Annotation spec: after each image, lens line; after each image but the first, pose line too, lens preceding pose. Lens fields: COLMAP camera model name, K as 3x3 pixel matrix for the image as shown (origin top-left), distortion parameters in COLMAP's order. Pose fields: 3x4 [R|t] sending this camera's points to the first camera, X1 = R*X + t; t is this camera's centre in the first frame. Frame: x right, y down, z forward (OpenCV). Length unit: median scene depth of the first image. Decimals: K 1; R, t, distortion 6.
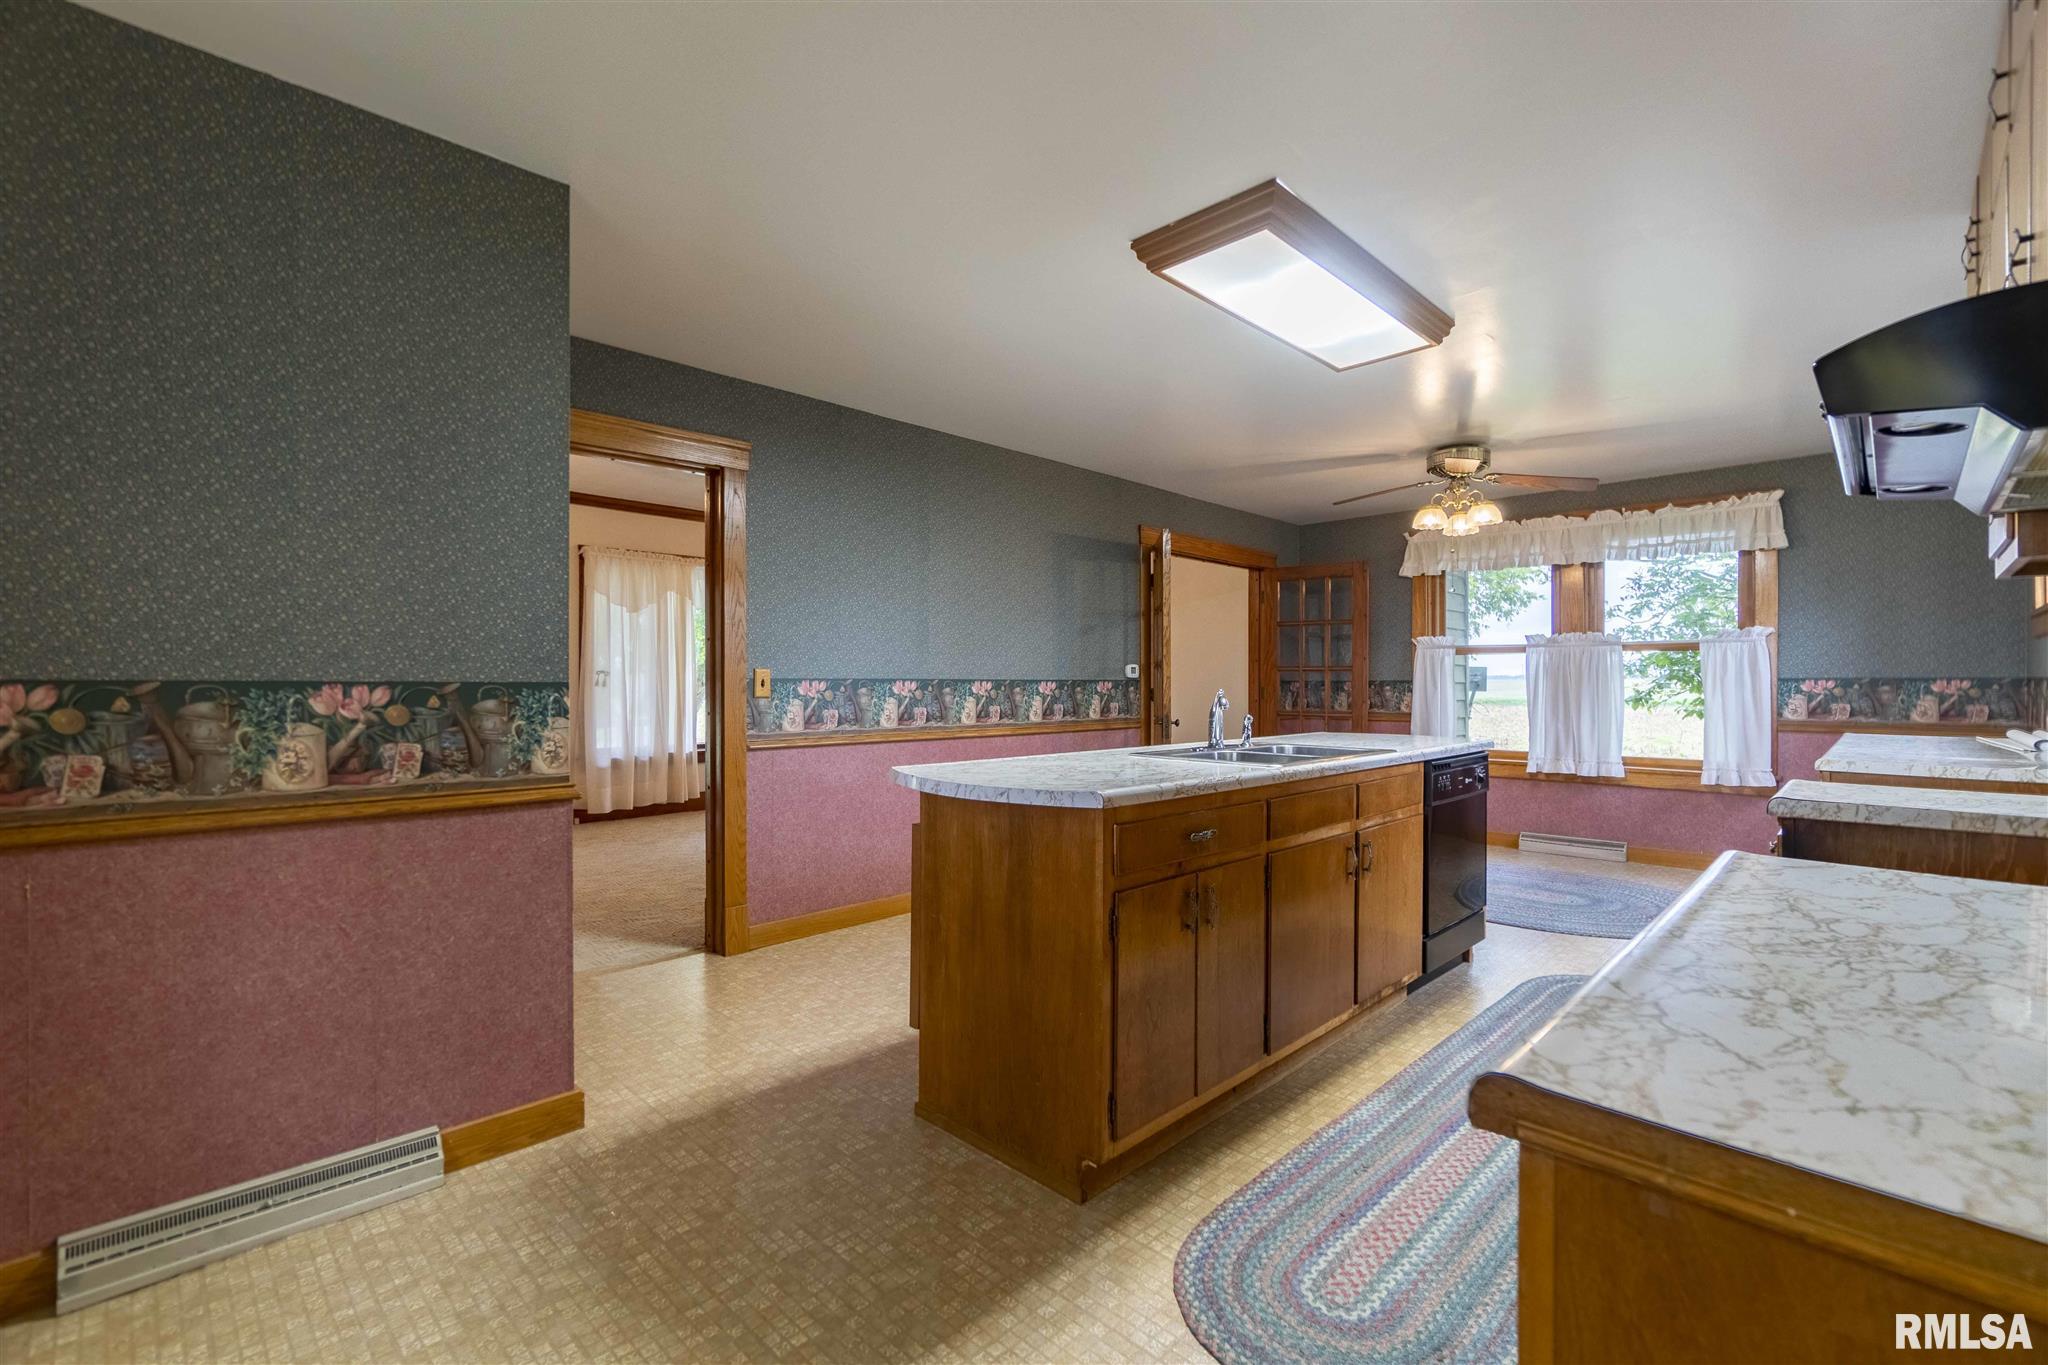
lens RADIAL K [[899.0, 0, 1032.2], [0, 899.0, 682.2], [0, 0, 1]] dist [-0.002141, -0.000492]
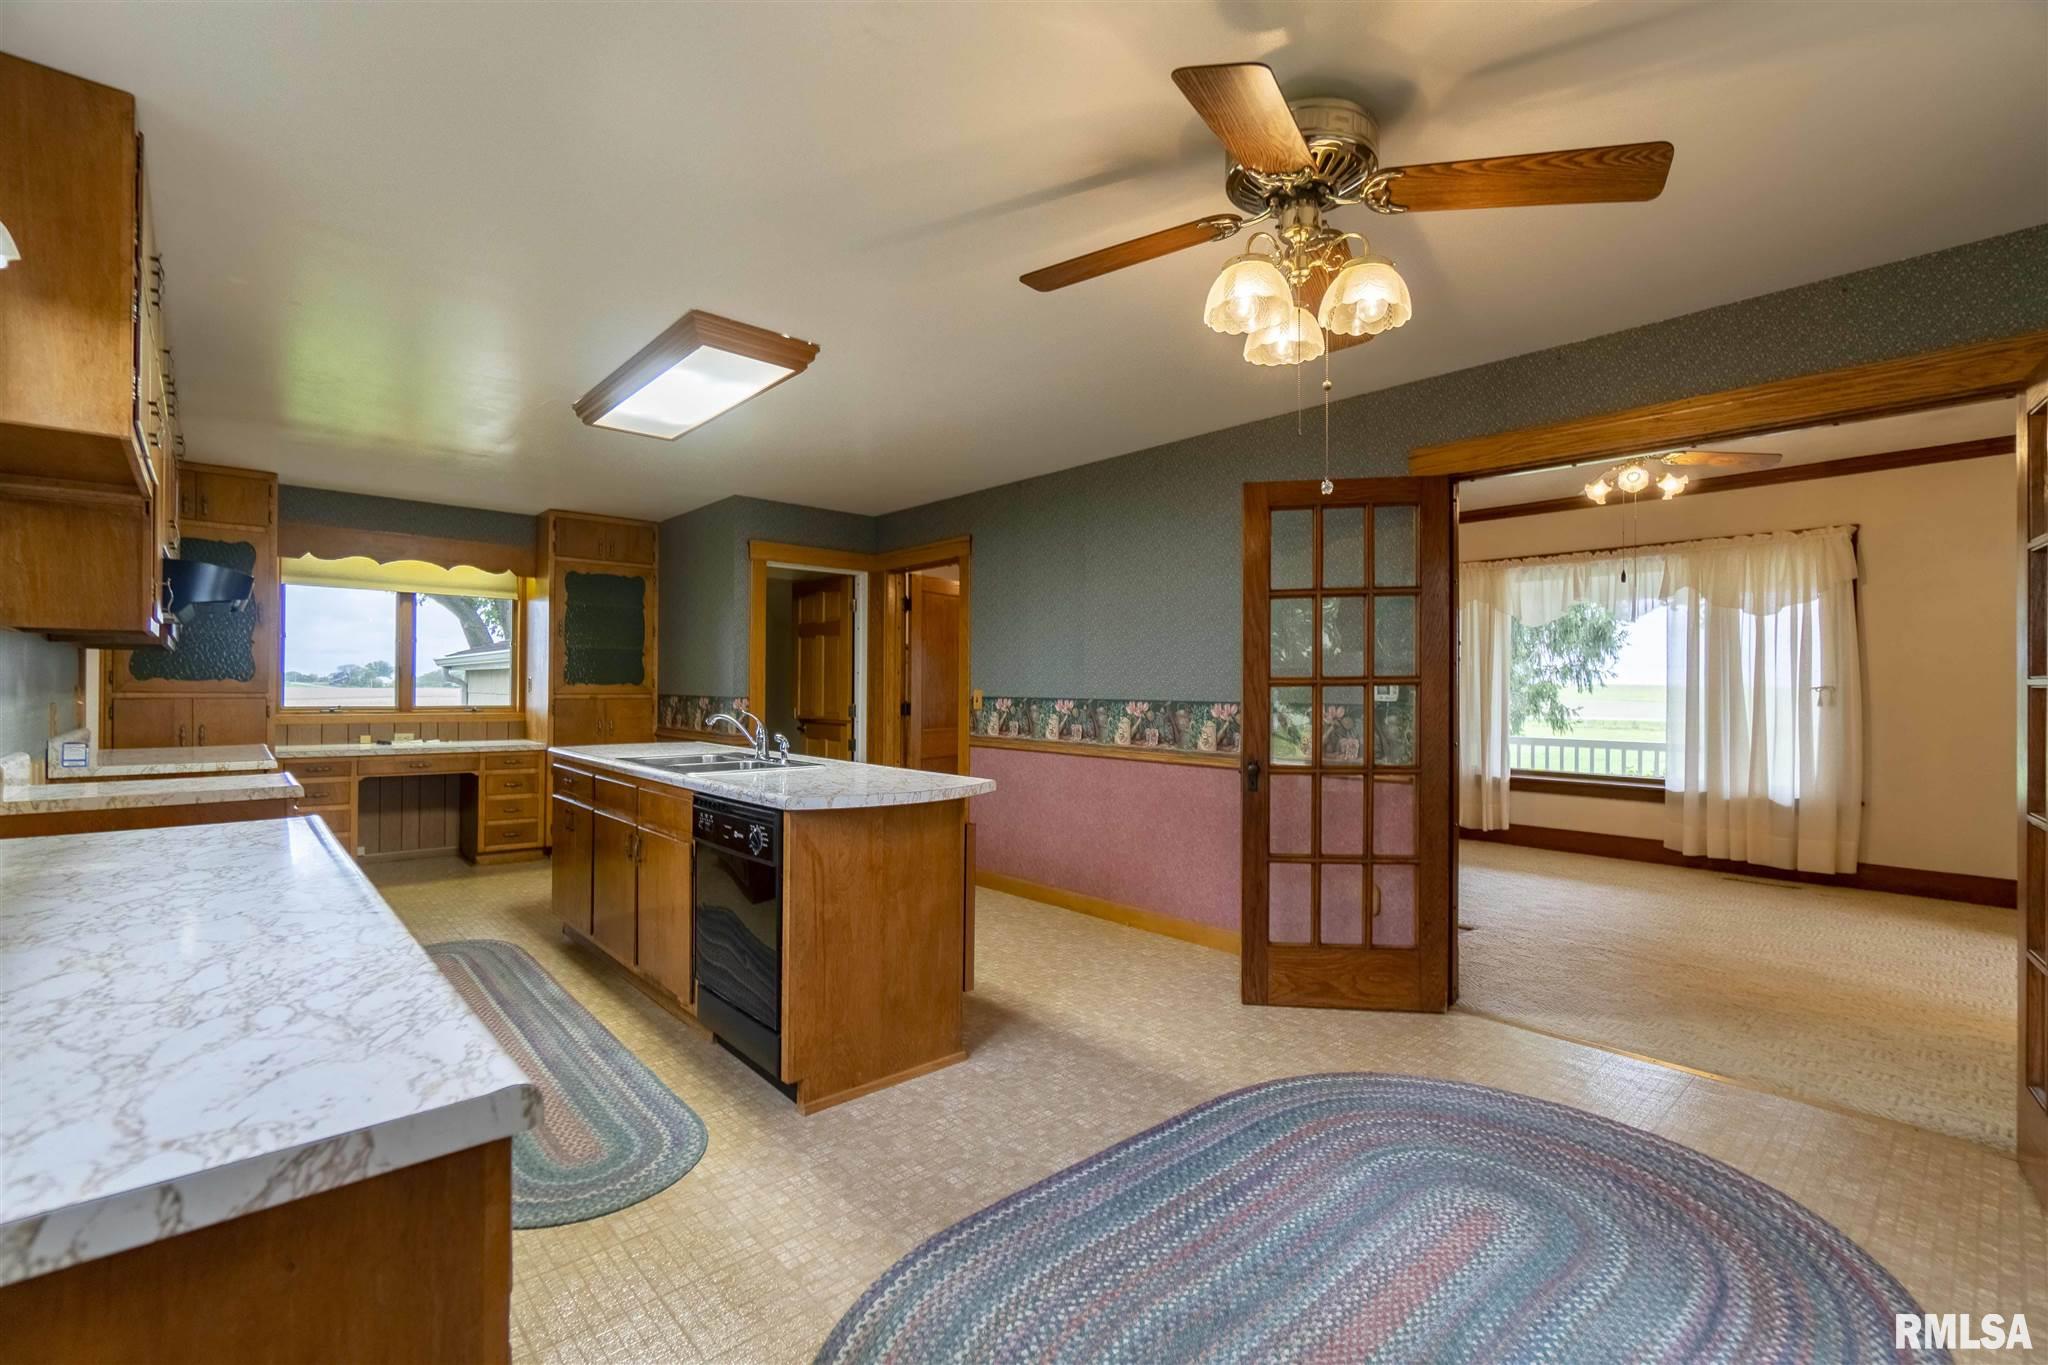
lens RADIAL K [[899.0, 0, 1001.7], [0, 899.0, 685.5], [0, 0, 1]] dist [-0.002141, -0.000492]
pose [[-0.081956, -0.001541, -0.996635, 1.056957], [-0.007393, 0.999972, -0.000938, -0.019162], [0.996609, 0.007291, -0.081965, 1.092233]]
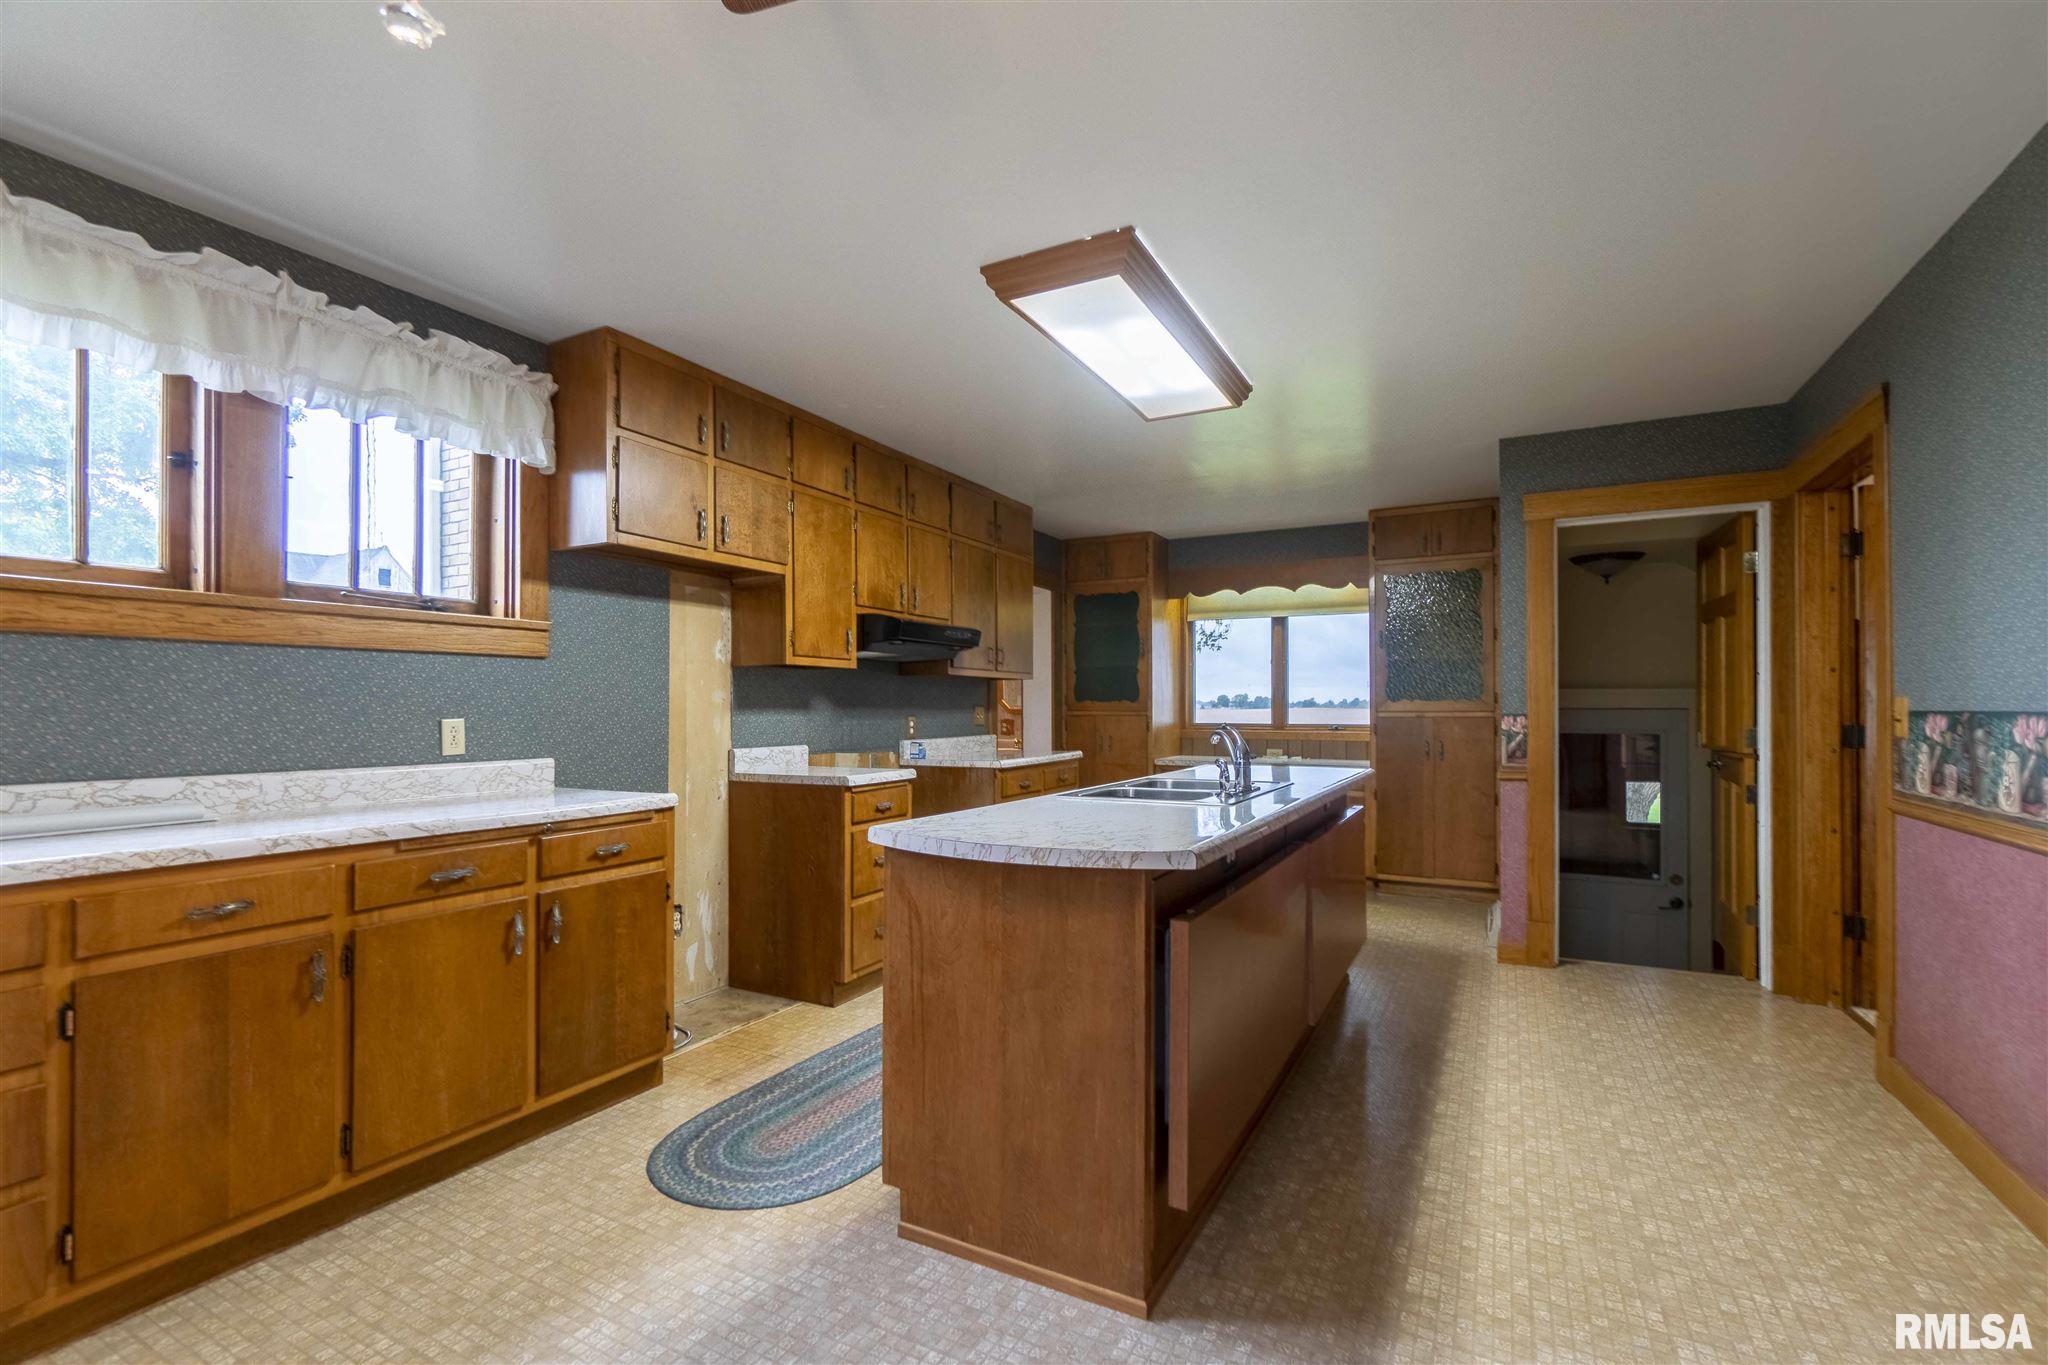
lens RADIAL K [[899.0, 0, 1025.9], [0, 899.0, 701.3], [0, 0, 1]] dist [-0.002141, -0.000492]
pose [[-0.963588, 0.000788, -0.267389, 0.504618], [0.003052, 0.999963, -0.008050, -0.007565], [0.267373, -0.008573, -0.963555, 1.403708]]
